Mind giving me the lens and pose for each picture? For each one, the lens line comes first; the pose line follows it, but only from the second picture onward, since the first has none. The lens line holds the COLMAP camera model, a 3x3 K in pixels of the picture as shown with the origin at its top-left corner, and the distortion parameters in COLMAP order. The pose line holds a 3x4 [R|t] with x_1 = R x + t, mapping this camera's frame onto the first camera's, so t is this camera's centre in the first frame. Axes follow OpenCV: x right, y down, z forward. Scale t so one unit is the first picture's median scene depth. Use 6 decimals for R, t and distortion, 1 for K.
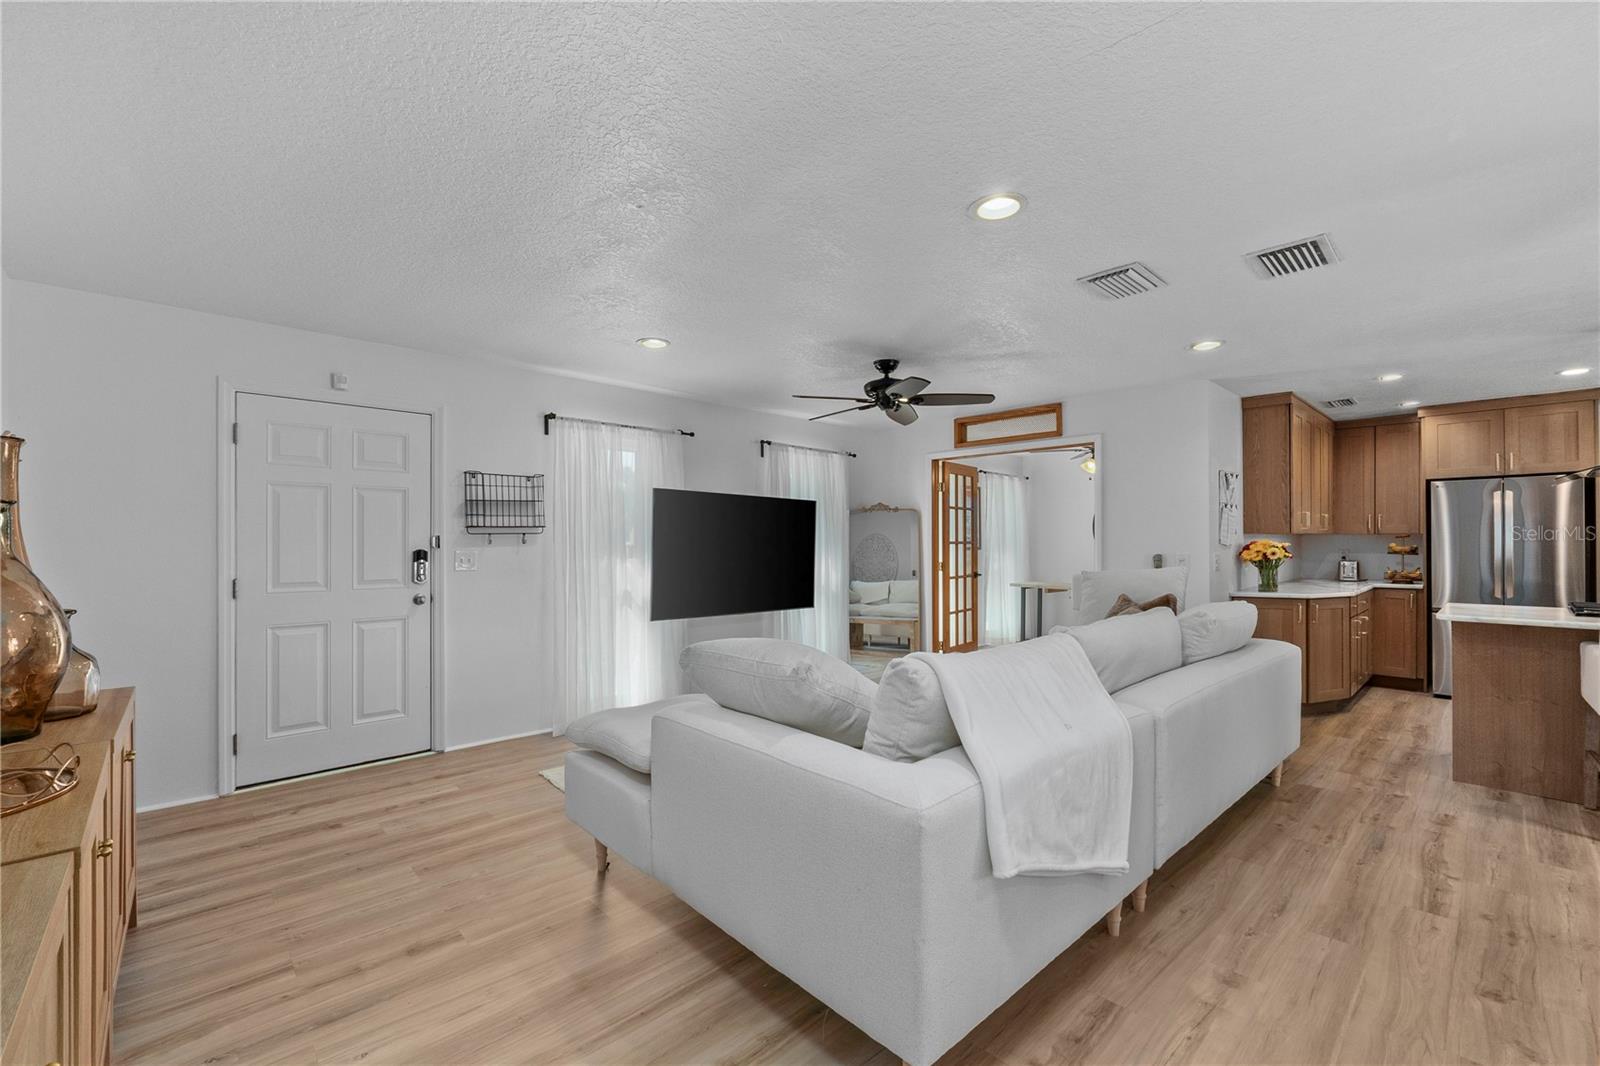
lens RADIAL K [[673.3, 0, 801.1], [0, 673.3, 540.2], [0, 0, 1]] dist [-0.008610, -0.000035]
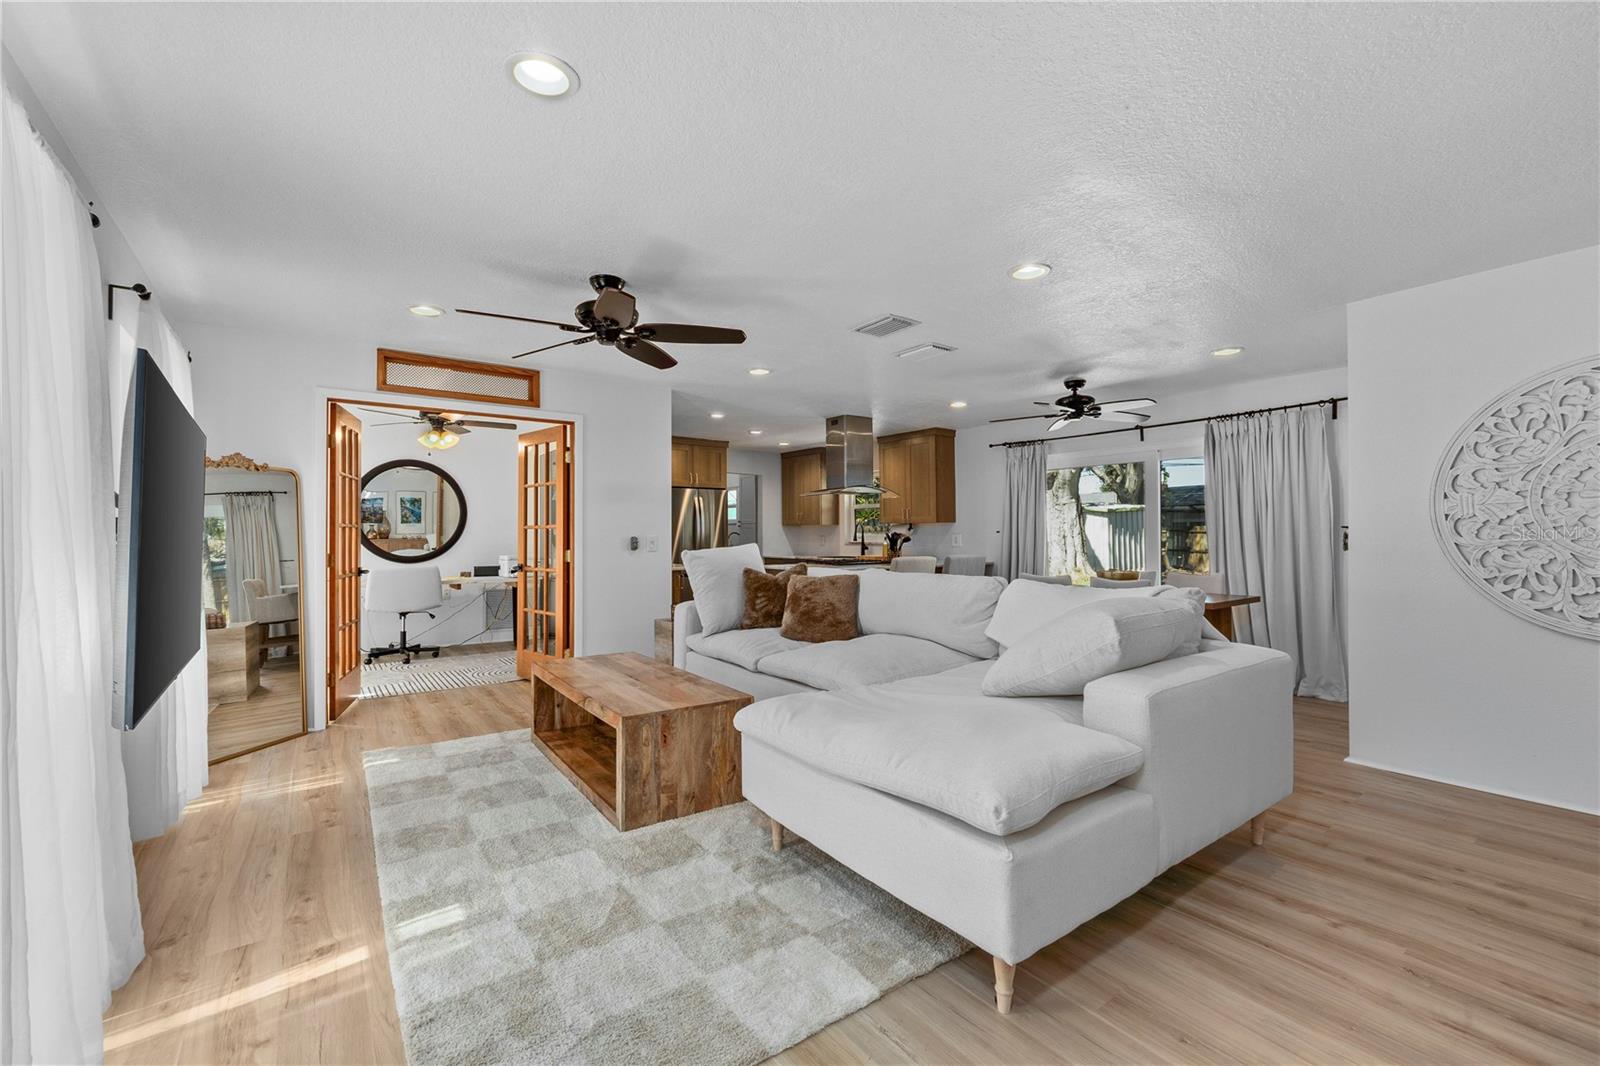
lens RADIAL K [[667.2, 0, 800.8], [0, 667.2, 524.5], [0, 0, 1]] dist [0.001003, -0.006536]
pose [[0.121993, 0.019517, 0.992339, -0.497896], [-0.000237, 0.999807, -0.019634, 0.022610], [-0.992531, 0.002160, 0.121974, 0.576884]]
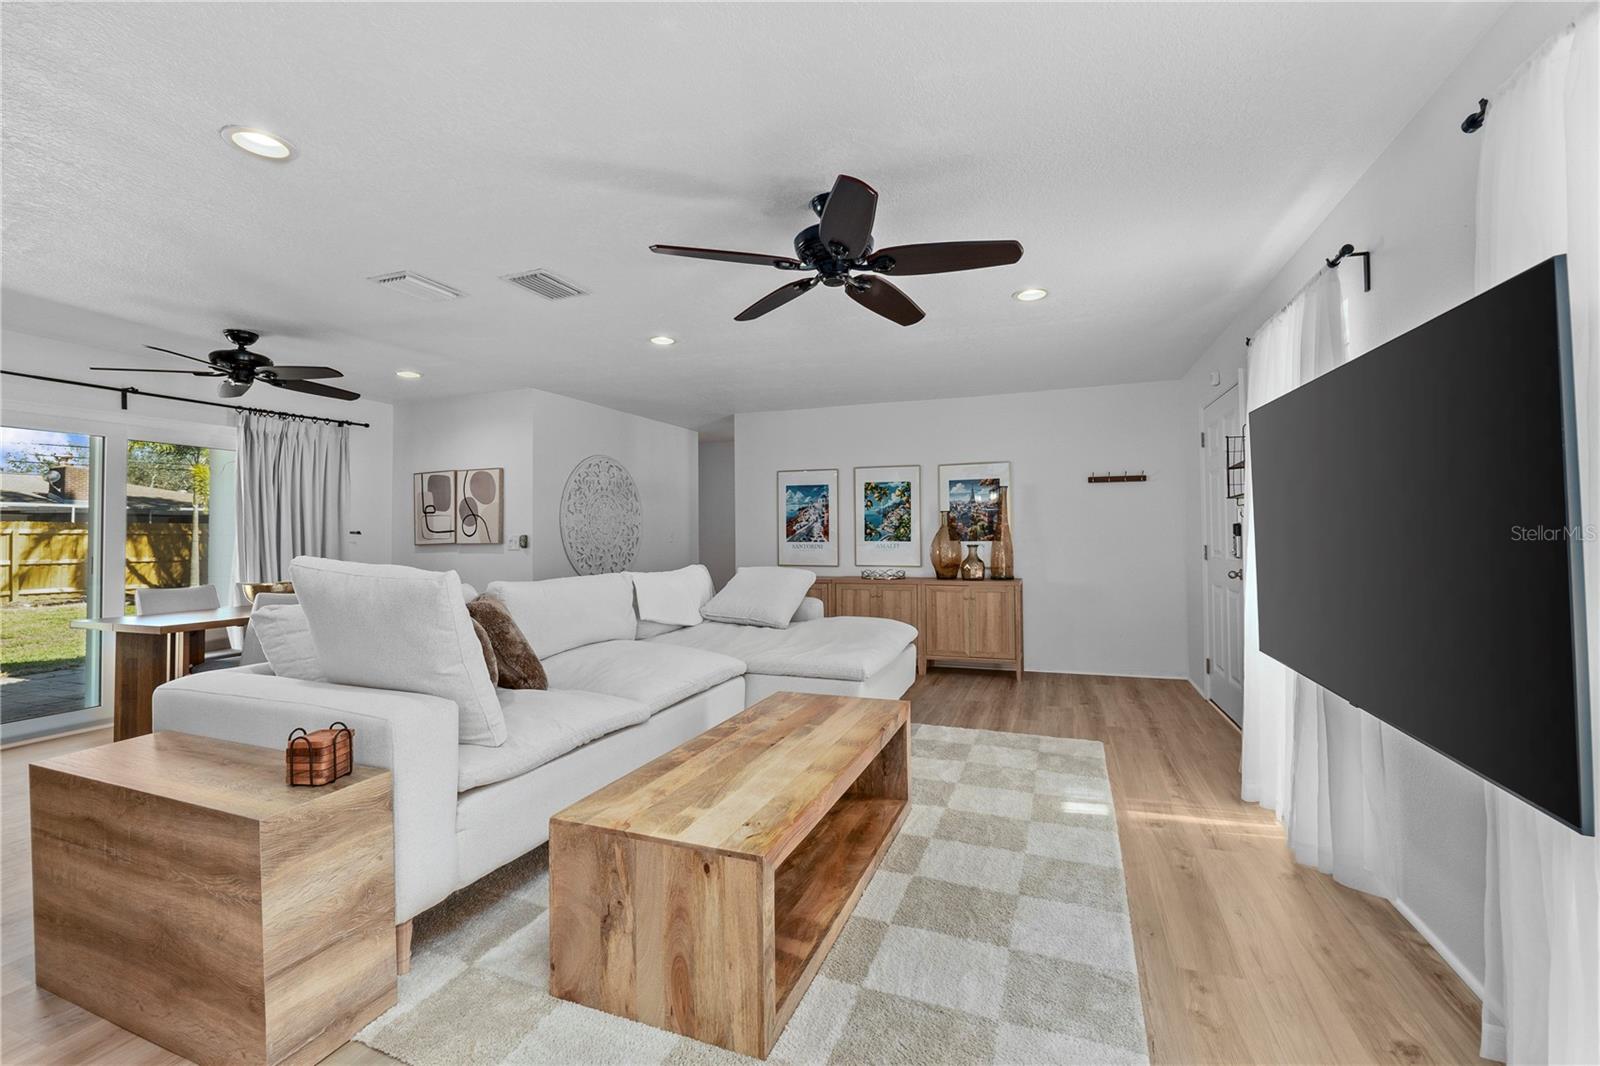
lens RADIAL K [[667.2, 0, 800.8], [0, 667.2, 524.5], [0, 0, 1]] dist [0.001003, -0.006536]
pose [[-0.899234, -0.000068, -0.437467, 0.332246], [0.008315, 0.999817, -0.017247, 0.019545], [0.437388, -0.019146, -0.899069, 1.247263]]
